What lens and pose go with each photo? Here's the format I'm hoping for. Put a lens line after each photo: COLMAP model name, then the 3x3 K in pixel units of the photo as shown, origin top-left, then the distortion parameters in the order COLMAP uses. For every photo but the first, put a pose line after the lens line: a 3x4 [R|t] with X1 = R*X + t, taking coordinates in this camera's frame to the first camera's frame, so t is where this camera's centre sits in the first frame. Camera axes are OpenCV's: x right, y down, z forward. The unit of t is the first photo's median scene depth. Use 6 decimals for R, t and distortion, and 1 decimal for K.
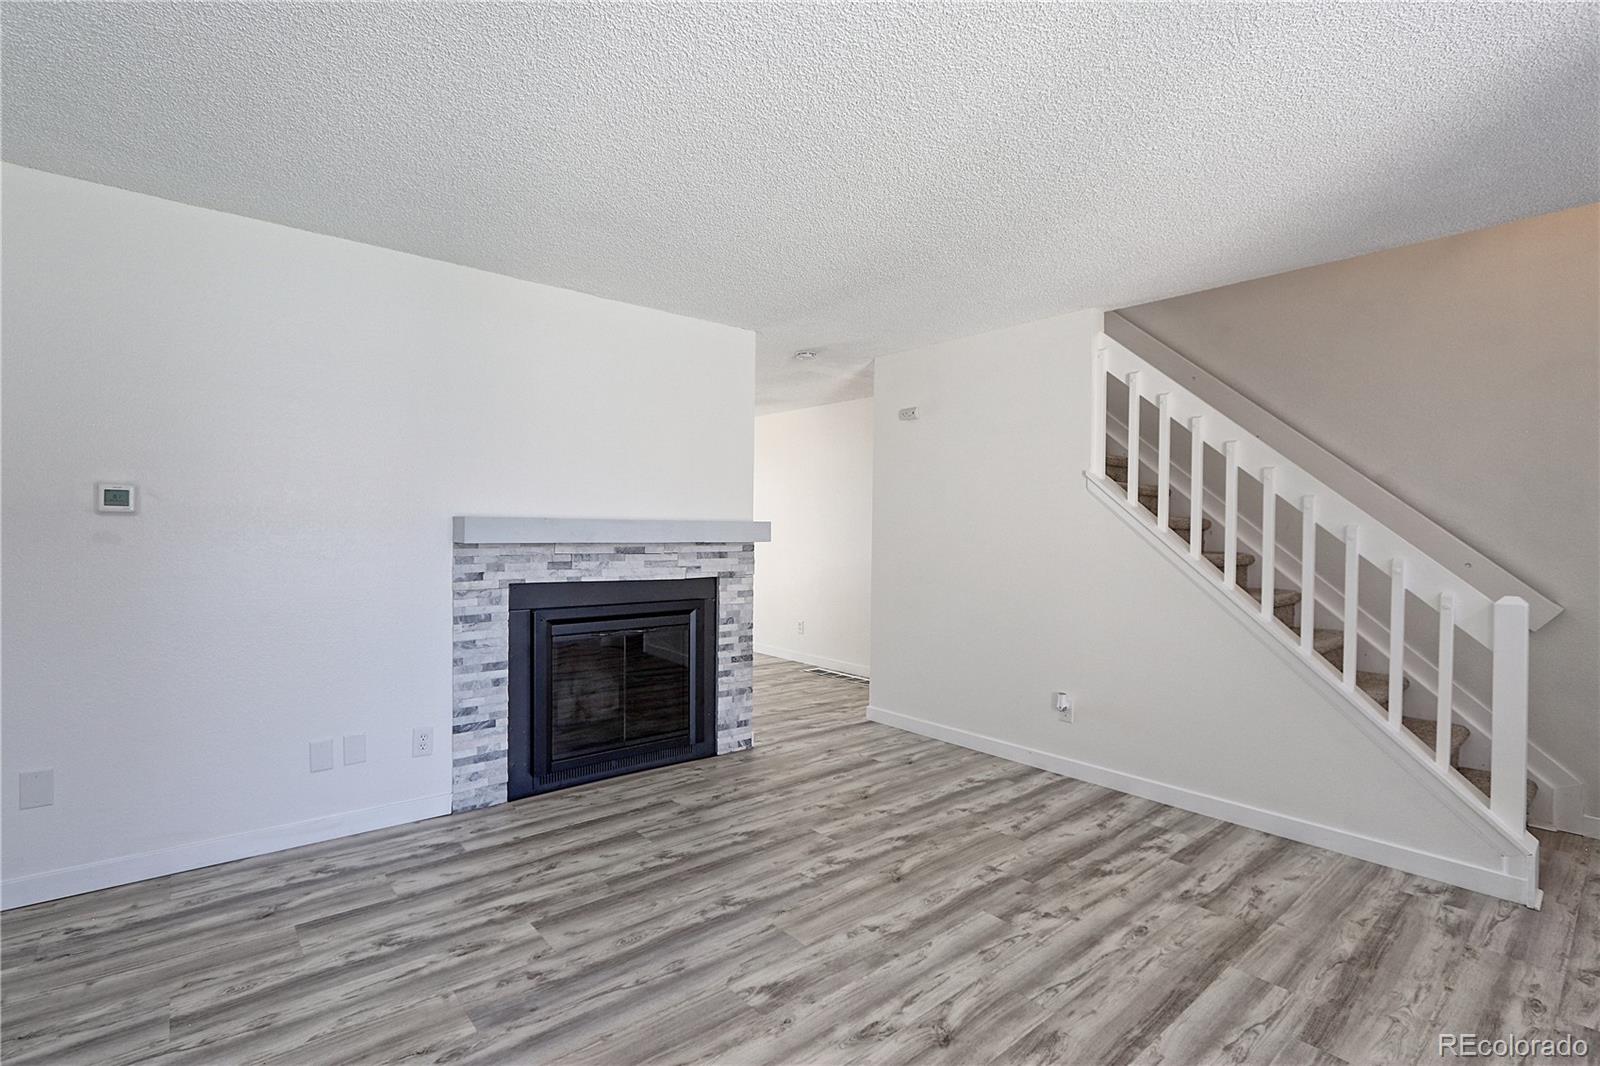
lens RADIAL K [[767.4, 0, 781.9], [0, 767.4, 527.6], [0, 0, 1]] dist [-0.021649, 0.005653]
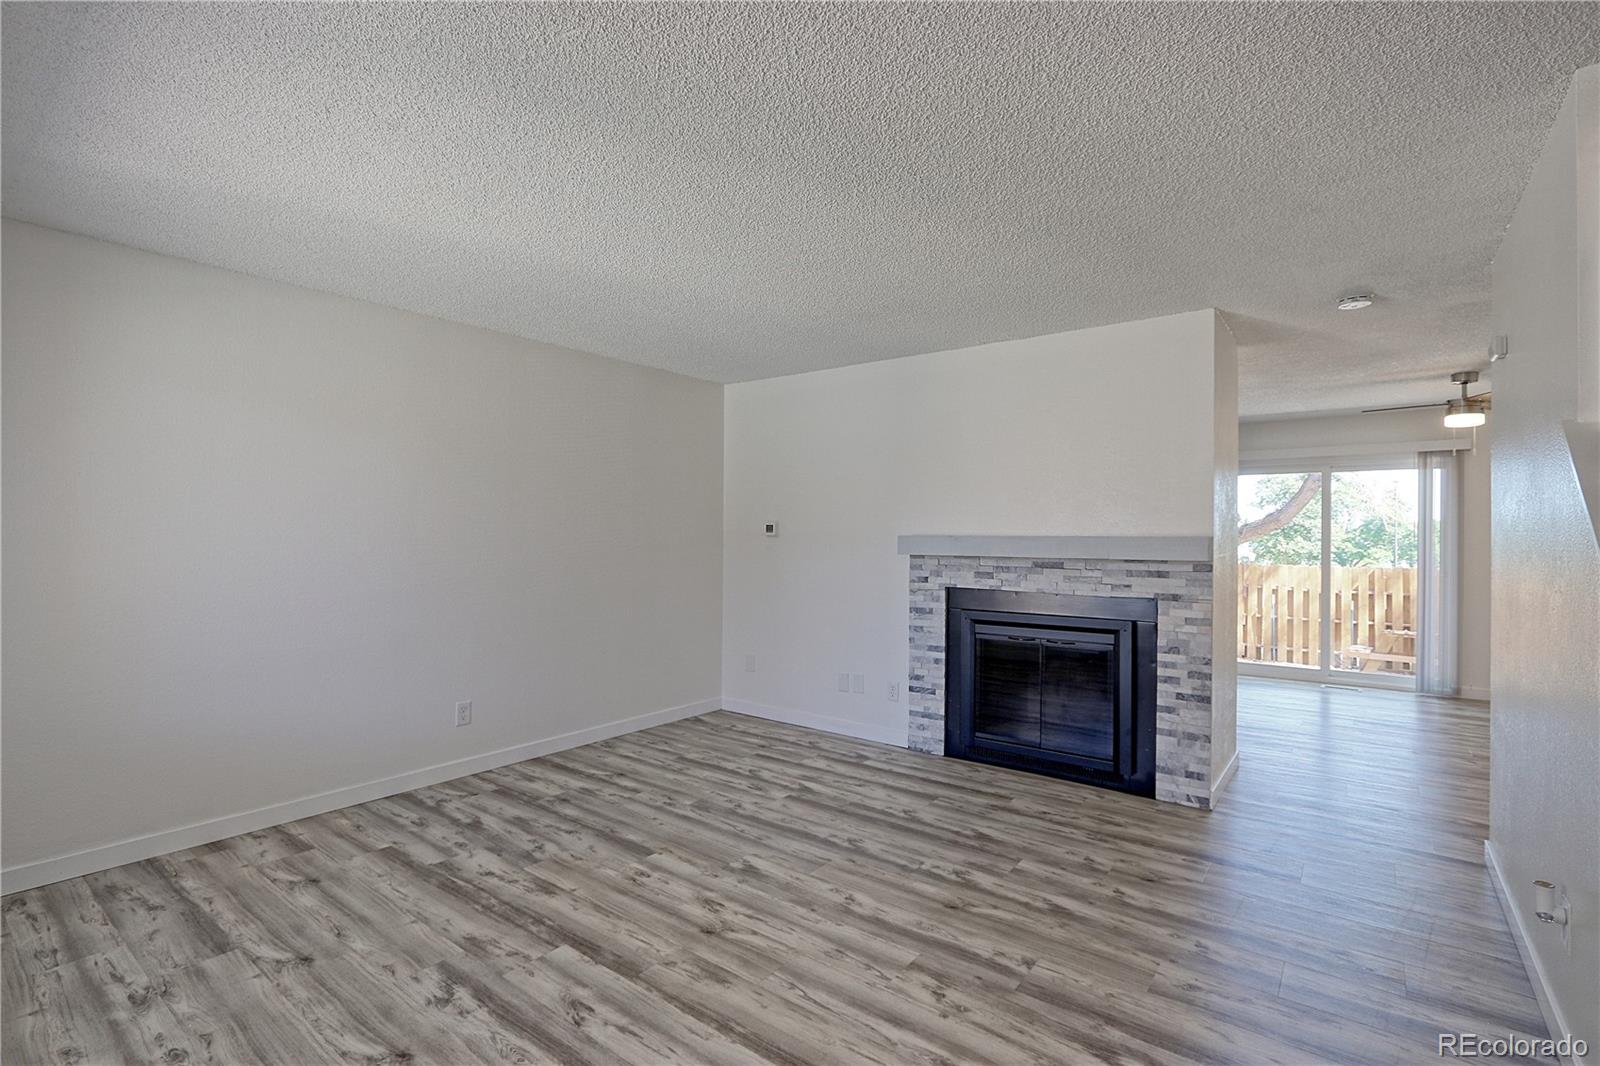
lens RADIAL K [[767.4, 0, 783.2], [0, 767.4, 523.6], [0, 0, 1]] dist [-0.021649, 0.005653]
pose [[0.166873, -0.028860, -0.985556, 0.919261], [-0.003421, 0.999549, -0.029849, 0.006126], [0.985973, 0.008352, 0.166698, 0.533994]]
